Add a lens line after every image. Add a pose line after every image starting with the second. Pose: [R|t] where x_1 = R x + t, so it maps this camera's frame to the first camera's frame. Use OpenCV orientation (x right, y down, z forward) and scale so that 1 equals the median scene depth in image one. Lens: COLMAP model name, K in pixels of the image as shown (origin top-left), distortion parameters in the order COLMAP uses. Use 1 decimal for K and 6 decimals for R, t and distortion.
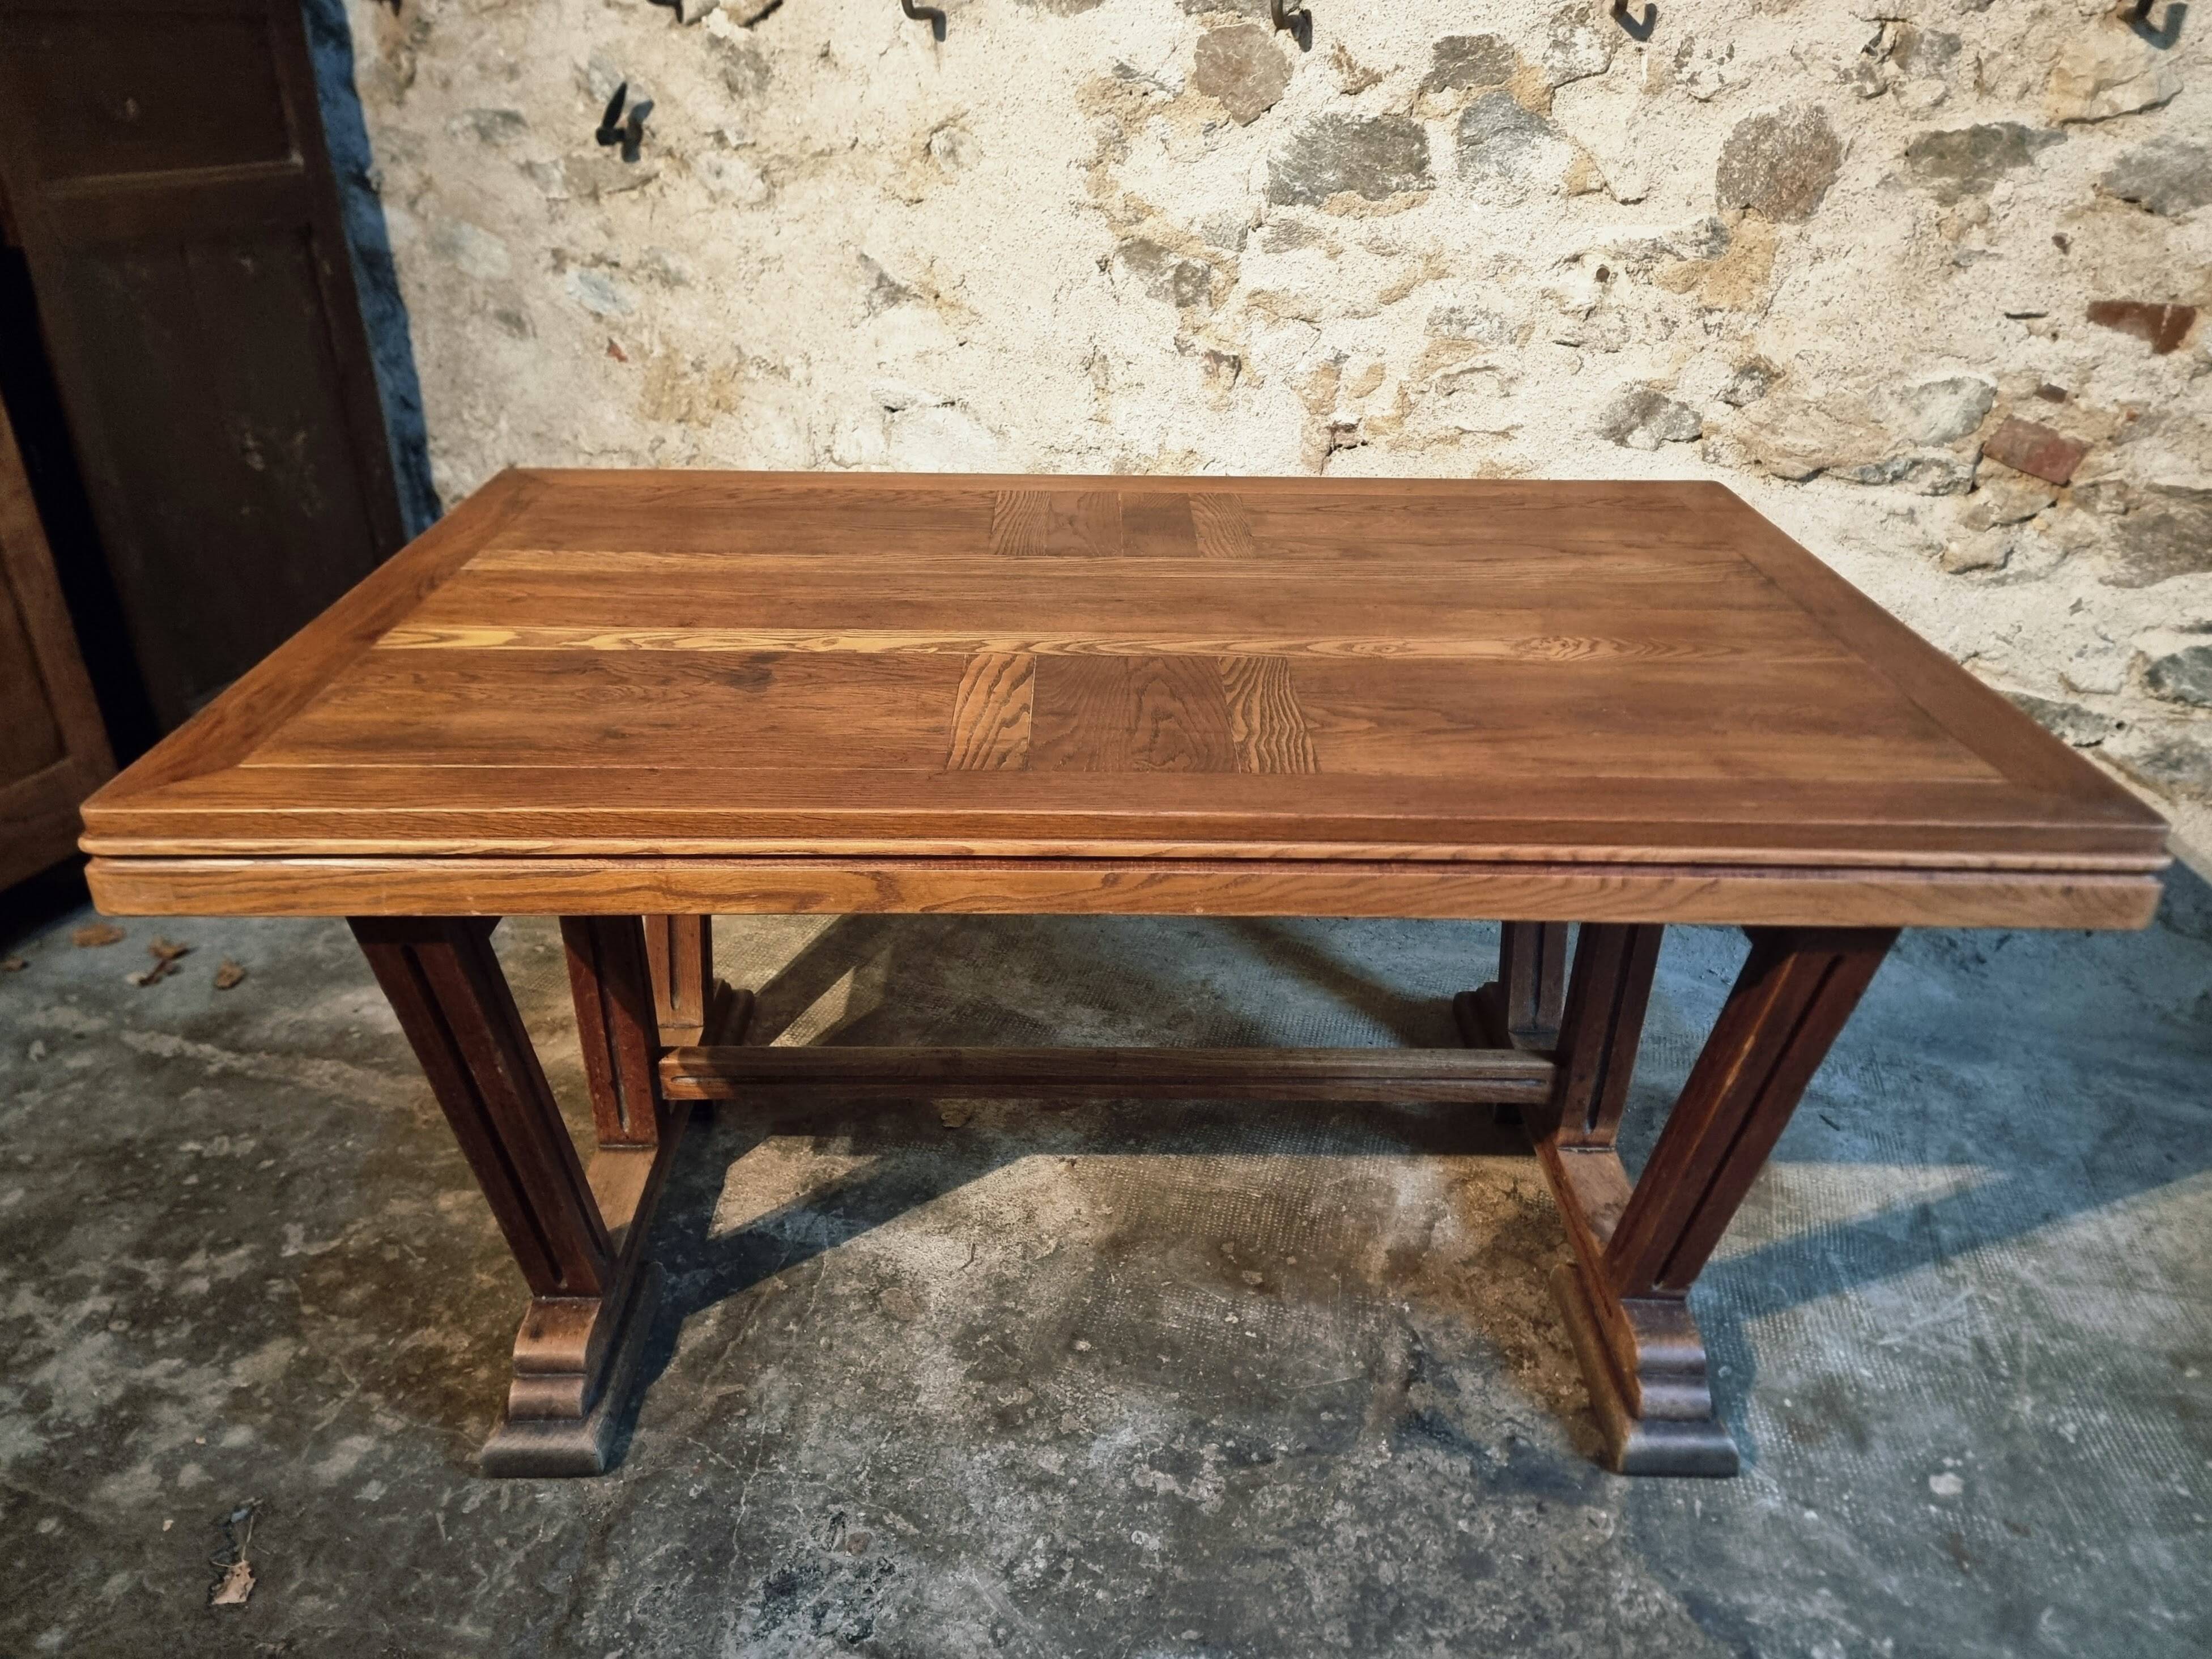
lens RADIAL K [[1575.1, 0, 1106.0], [0, 1575.1, 838.6], [0, 0, 1]] dist [0.065047, -0.048404]
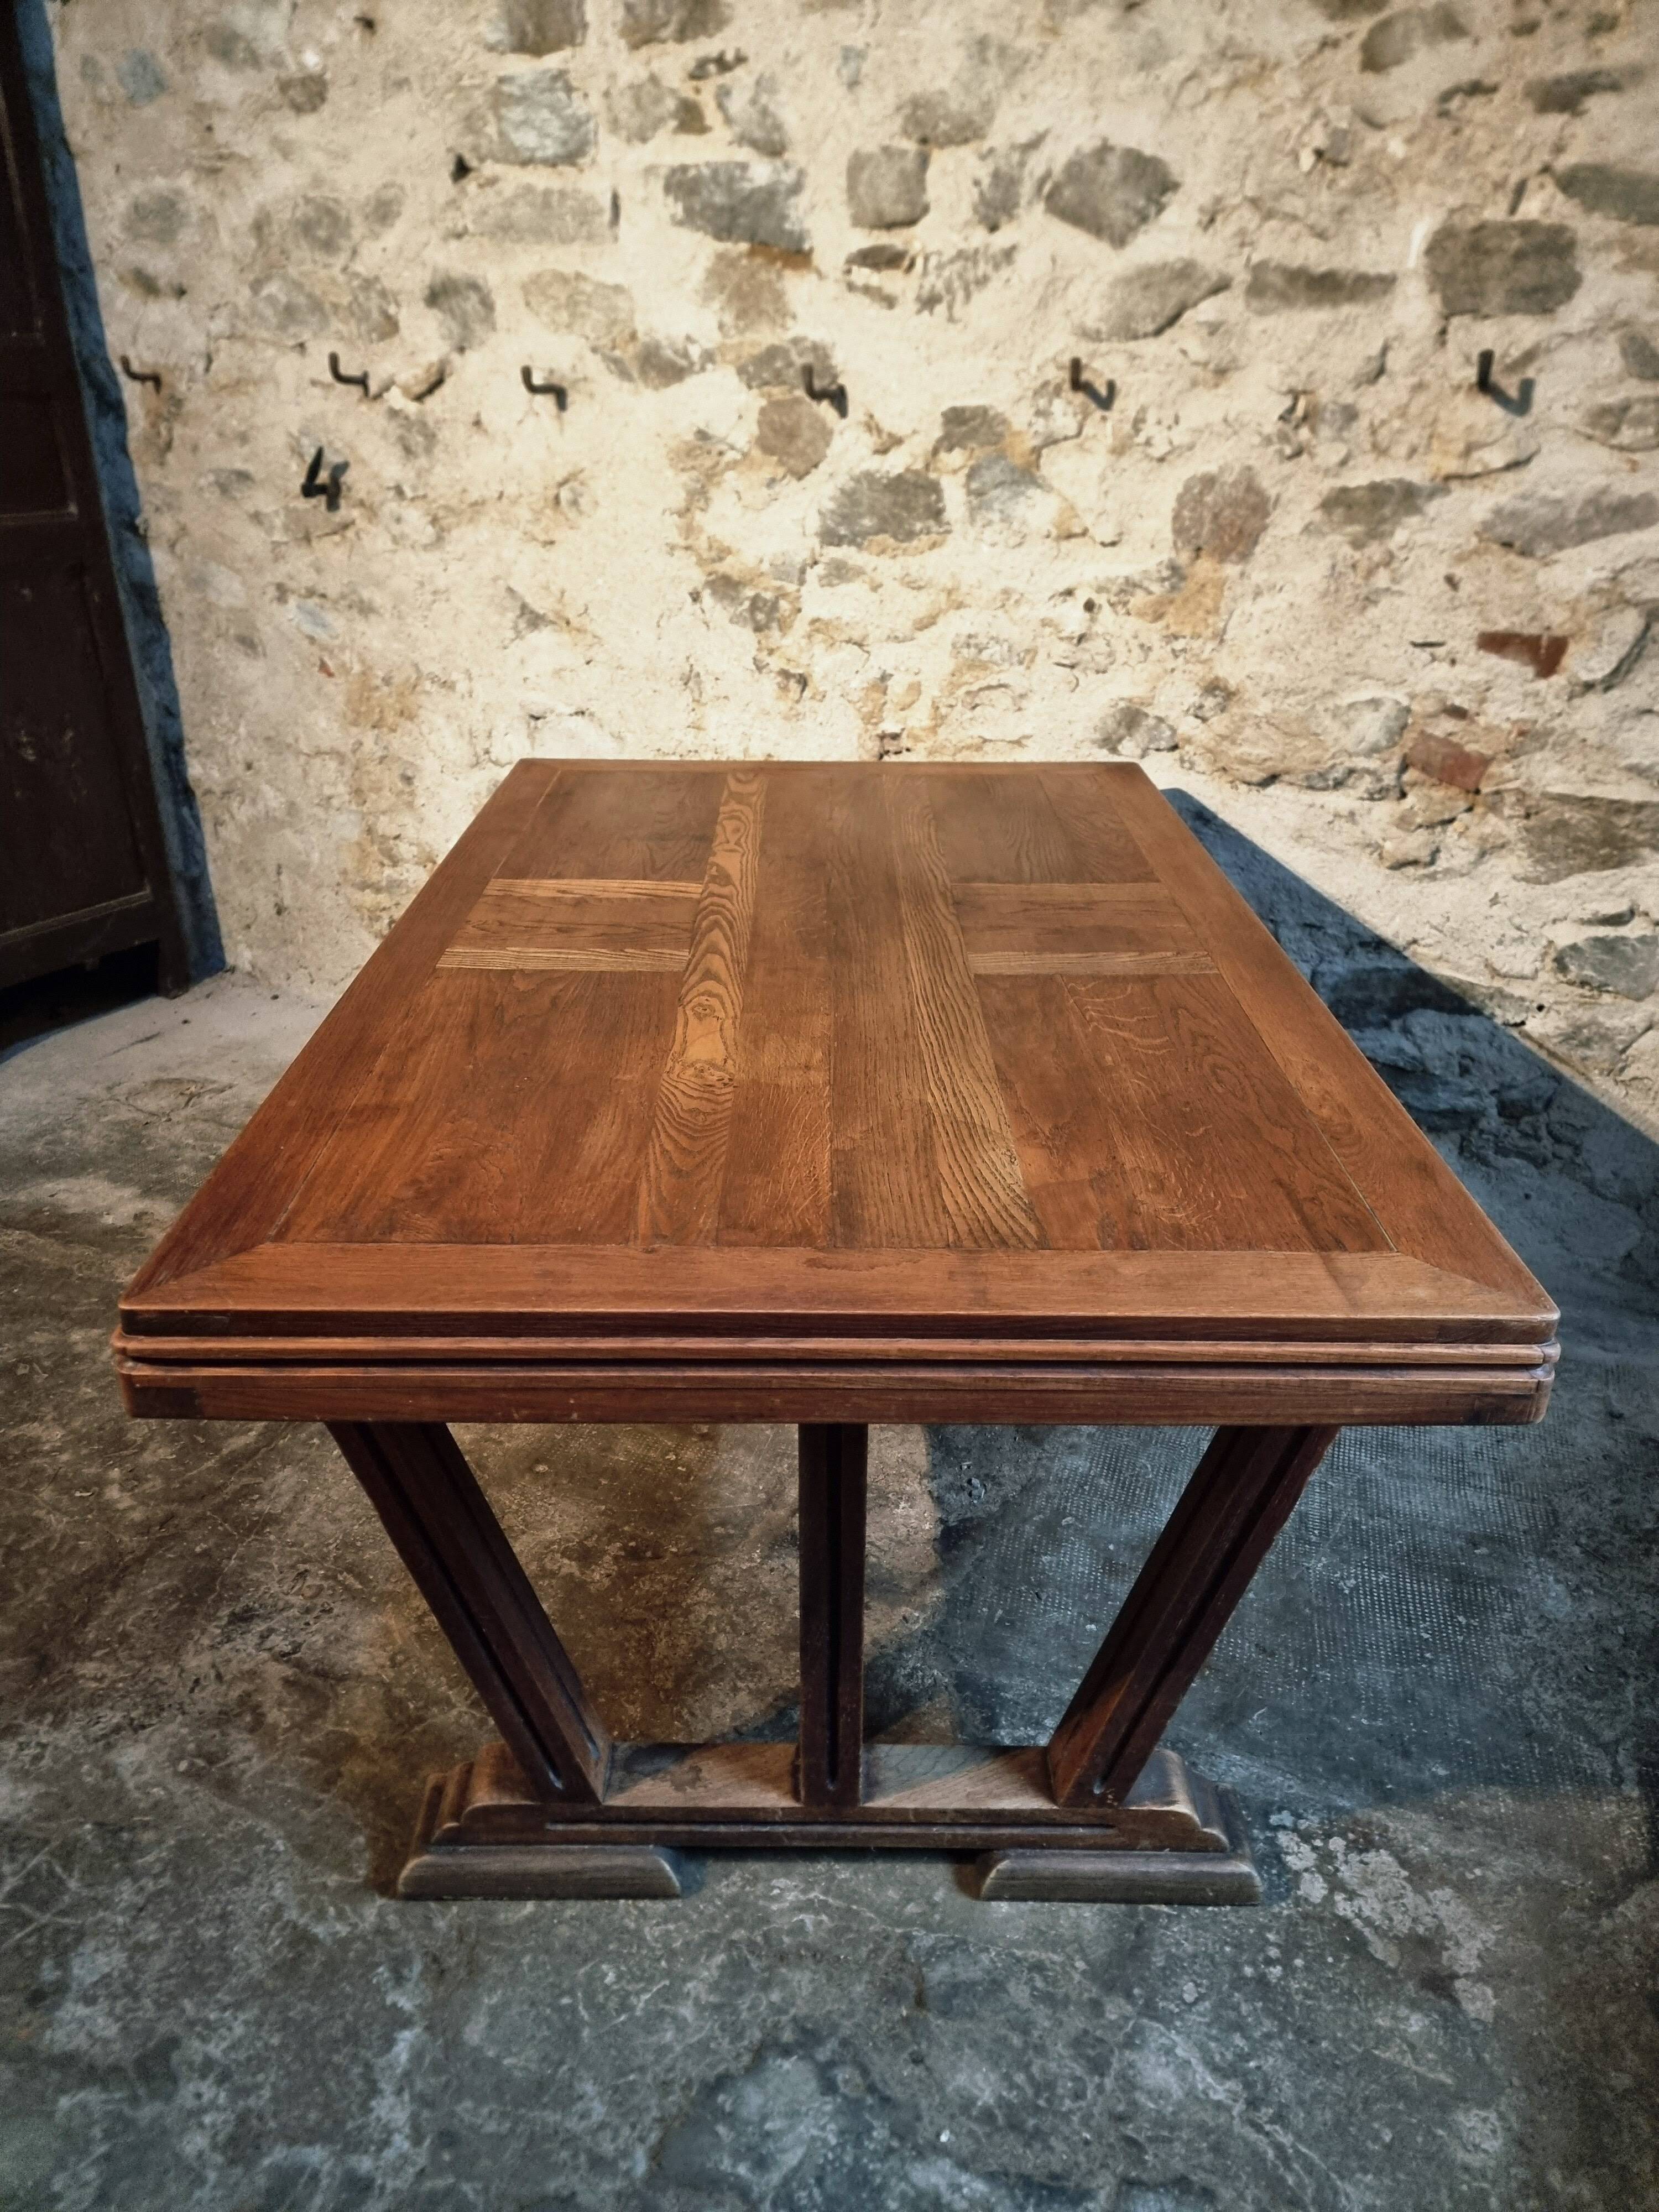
lens RADIAL K [[1535.4, 0, 823.9], [0, 1535.4, 1120.2], [0, 0, 1]] dist [0.056162, -0.056432]
pose [[0.993974, 0.040335, -0.101930, 0.251708], [-0.043579, 0.998605, -0.029800, 0.063981], [0.100585, 0.034063, 0.994345, -0.131899]]
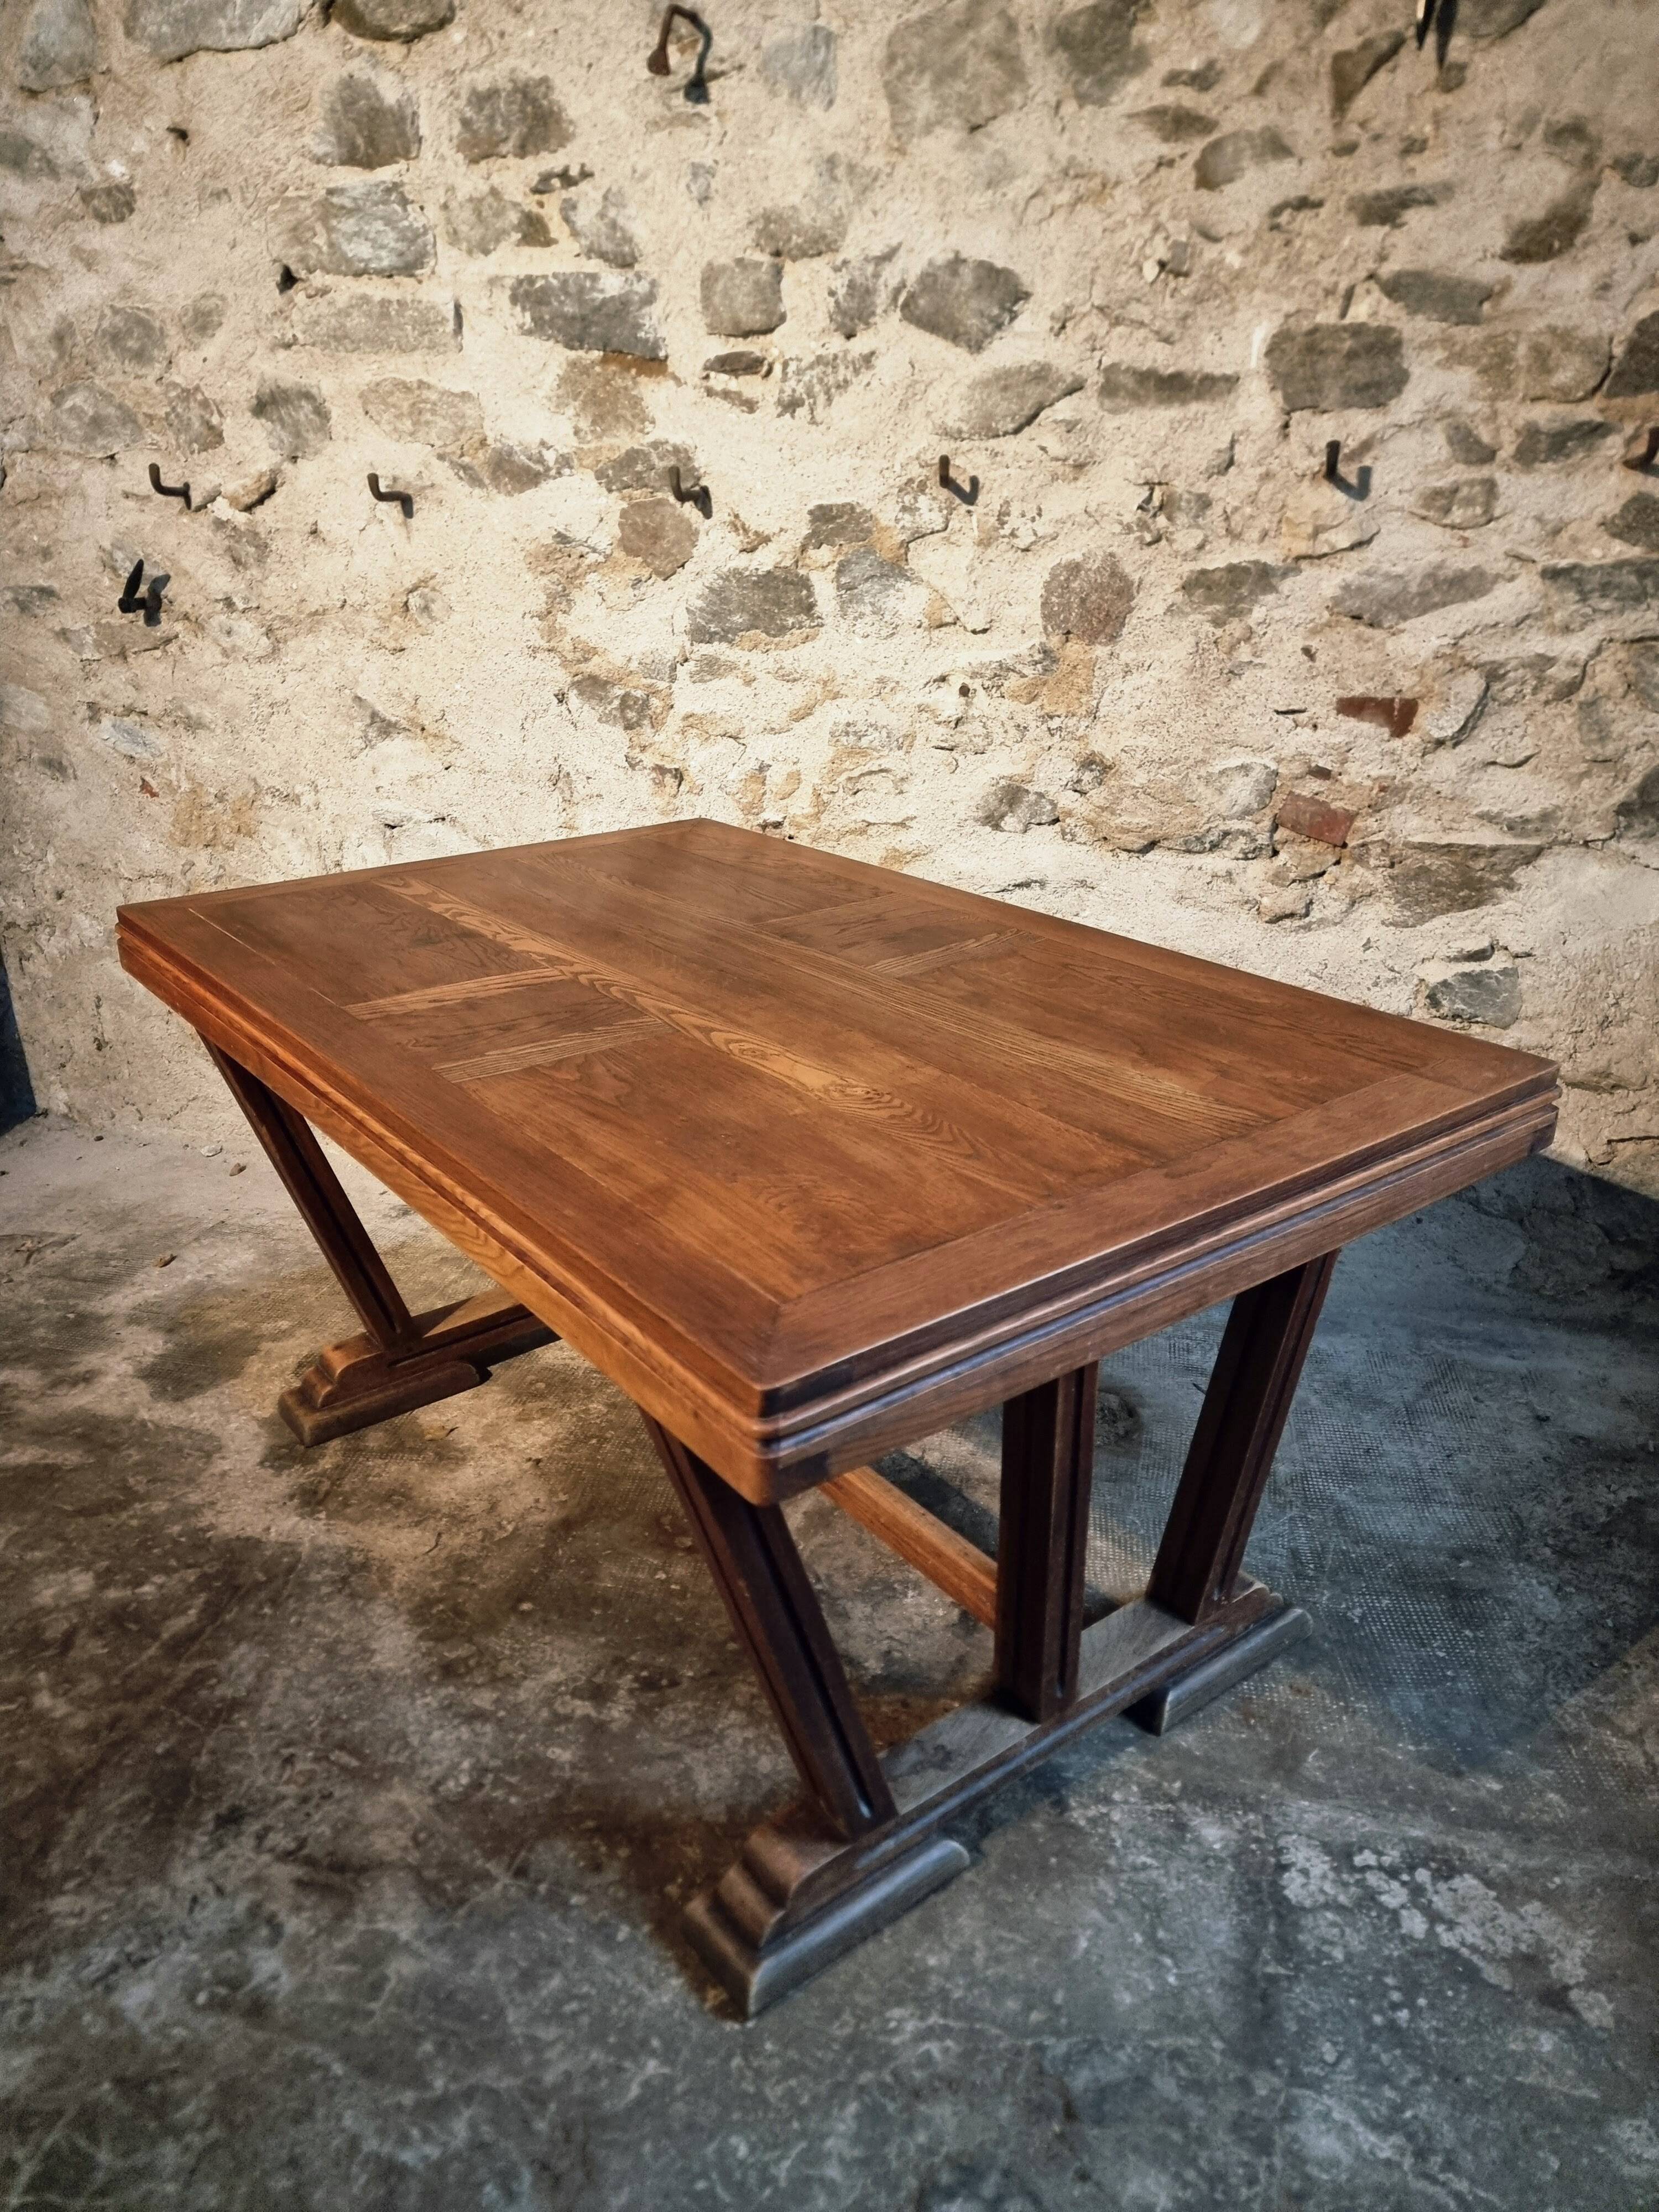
lens RADIAL K [[1525.0, 0, 823.3], [0, 1525.0, 1113.2], [0, 0, 1]] dist [0.070147, -0.068220]
pose [[0.997172, -0.050065, 0.056057, 0.125446], [0.055091, 0.994230, -0.092042, 0.065144], [-0.051125, 0.094870, 0.994176, -0.118270]]
